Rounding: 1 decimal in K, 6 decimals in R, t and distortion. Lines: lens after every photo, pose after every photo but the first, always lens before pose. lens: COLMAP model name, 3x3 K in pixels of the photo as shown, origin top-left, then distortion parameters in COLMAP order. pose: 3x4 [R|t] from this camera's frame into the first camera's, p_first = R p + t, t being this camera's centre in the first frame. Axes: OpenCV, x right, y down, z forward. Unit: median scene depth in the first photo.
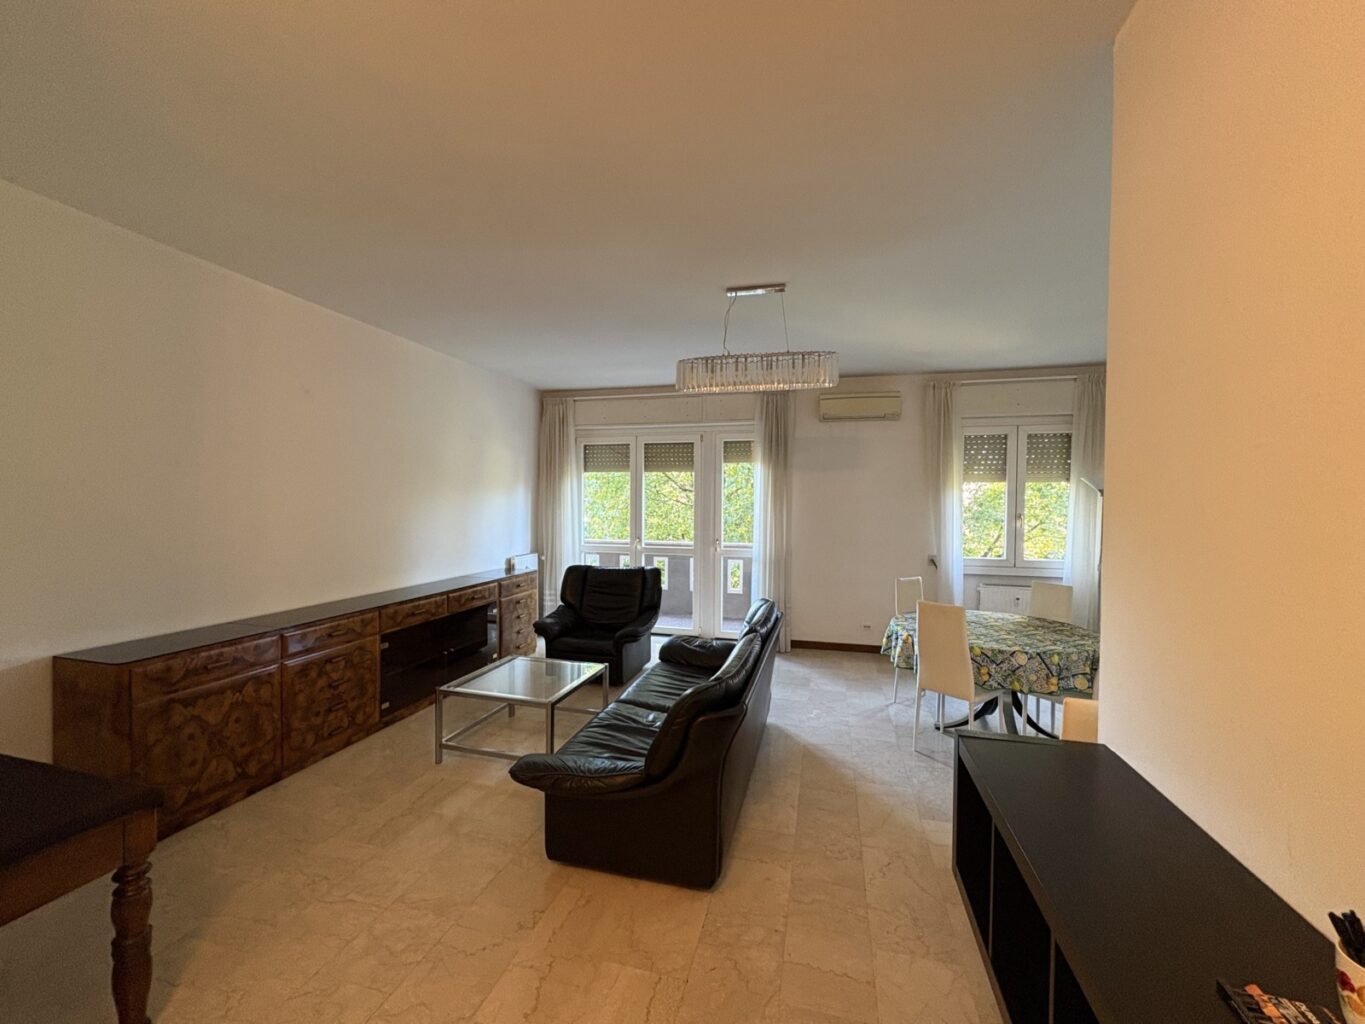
lens RADIAL K [[542.9, 0, 680.8], [0, 542.9, 512.1], [0, 0, 1]] dist [-0.001323, 0.000809]
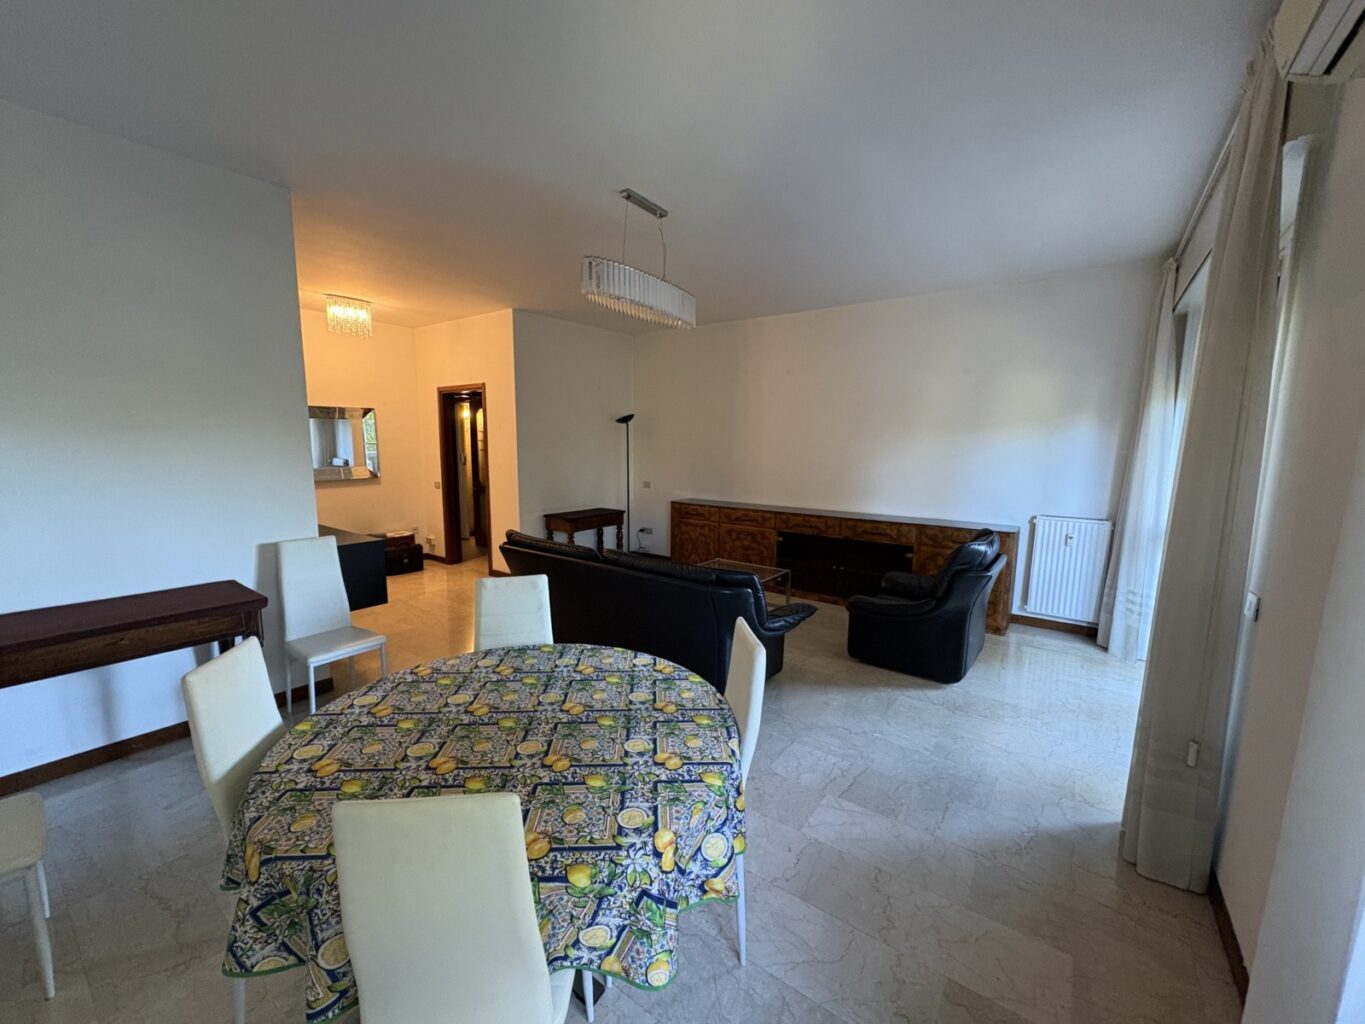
lens RADIAL K [[542.9, 0, 694.7], [0, 542.9, 516.0], [0, 0, 1]] dist [-0.001323, 0.000809]
pose [[-0.348749, 0.109091, -0.930845, 0.635495], [-0.036657, 0.990855, 0.129857, -0.000403], [0.936499, 0.079410, -0.341561, 0.895574]]
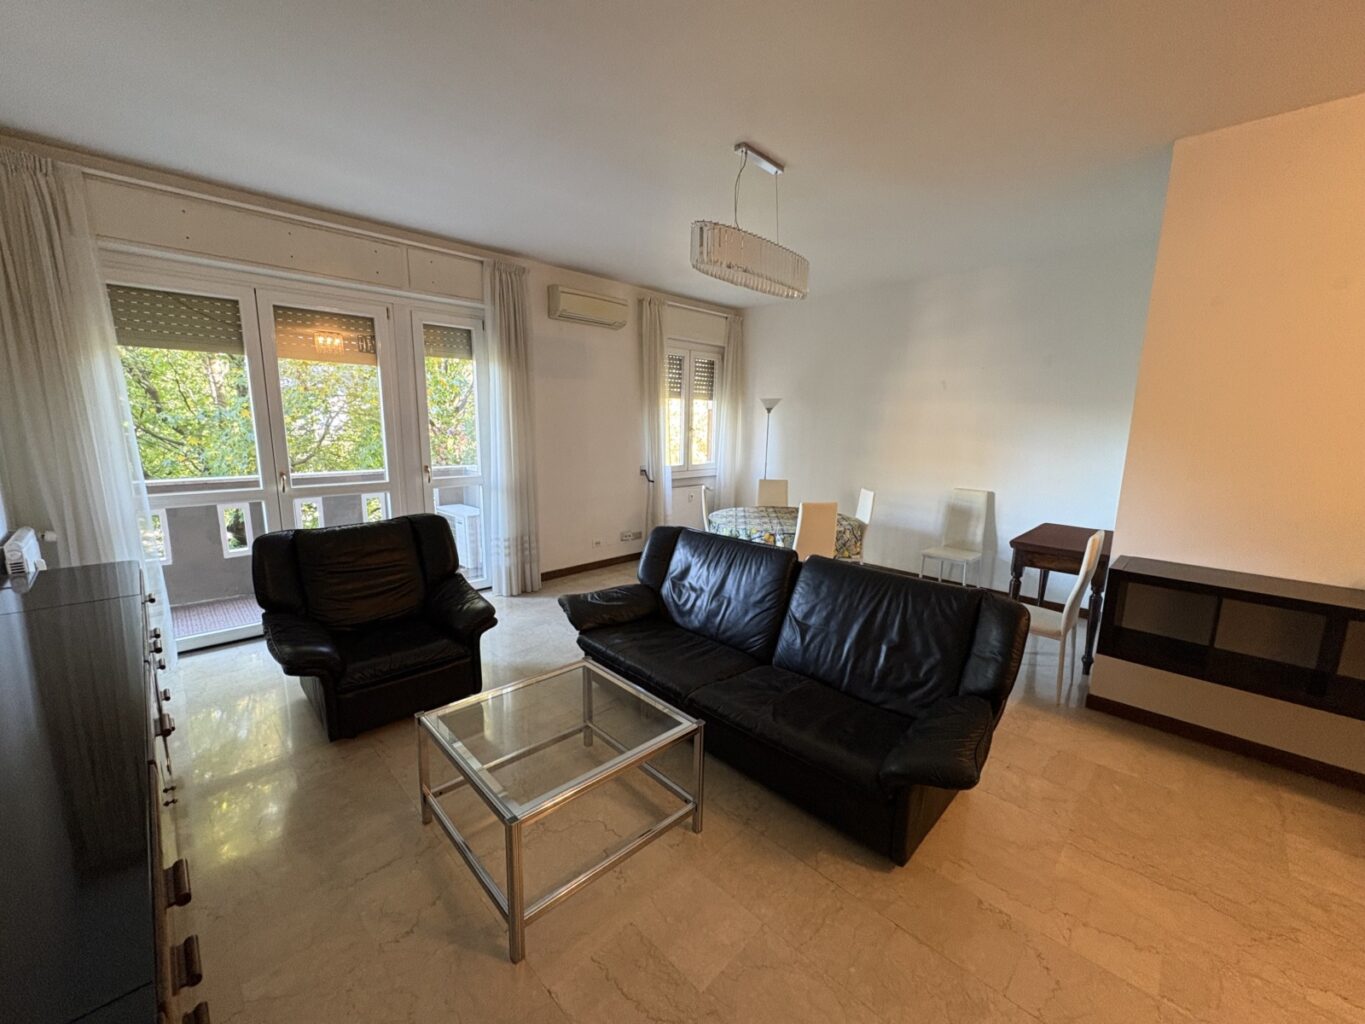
lens RADIAL K [[542.9, 0, 682.0], [0, 542.9, 516.5], [0, 0, 1]] dist [-0.001323, 0.000809]
pose [[0.500655, -0.151101, 0.852358, -0.446777], [0.003393, 0.984983, 0.172619, -0.007706], [-0.865640, -0.083531, 0.493649, 0.407591]]
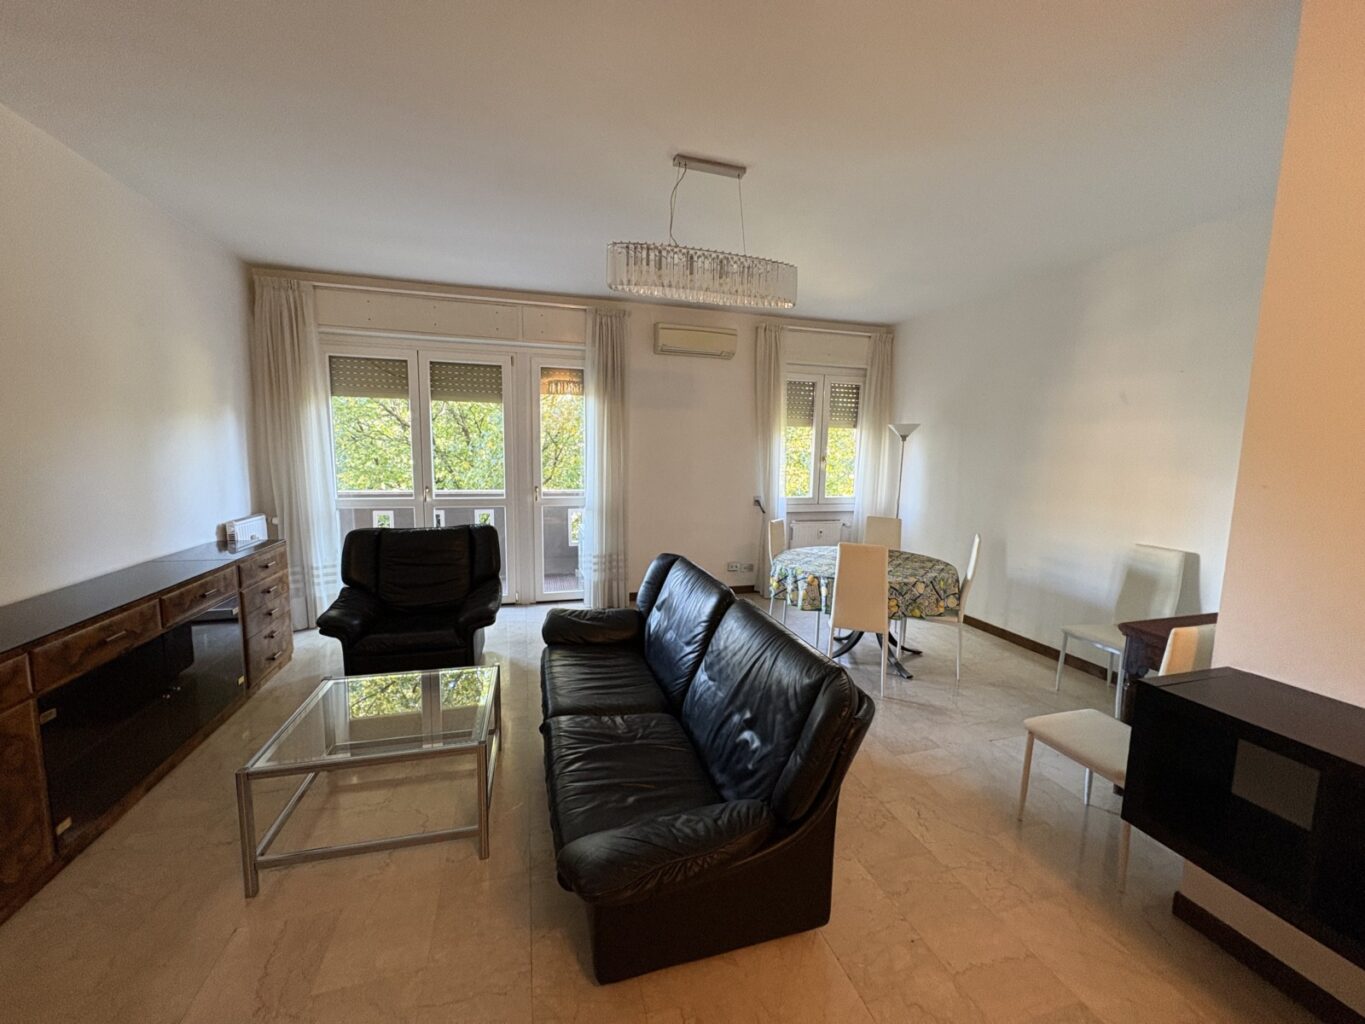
lens RADIAL K [[542.9, 0, 683.5], [0, 542.9, 512.1], [0, 0, 1]] dist [-0.001323, 0.000809]
pose [[0.853691, -0.051786, 0.518199, -0.204135], [-0.002504, 0.994624, 0.103523, 0.002668], [-0.520775, -0.089674, 0.848971, 0.195643]]
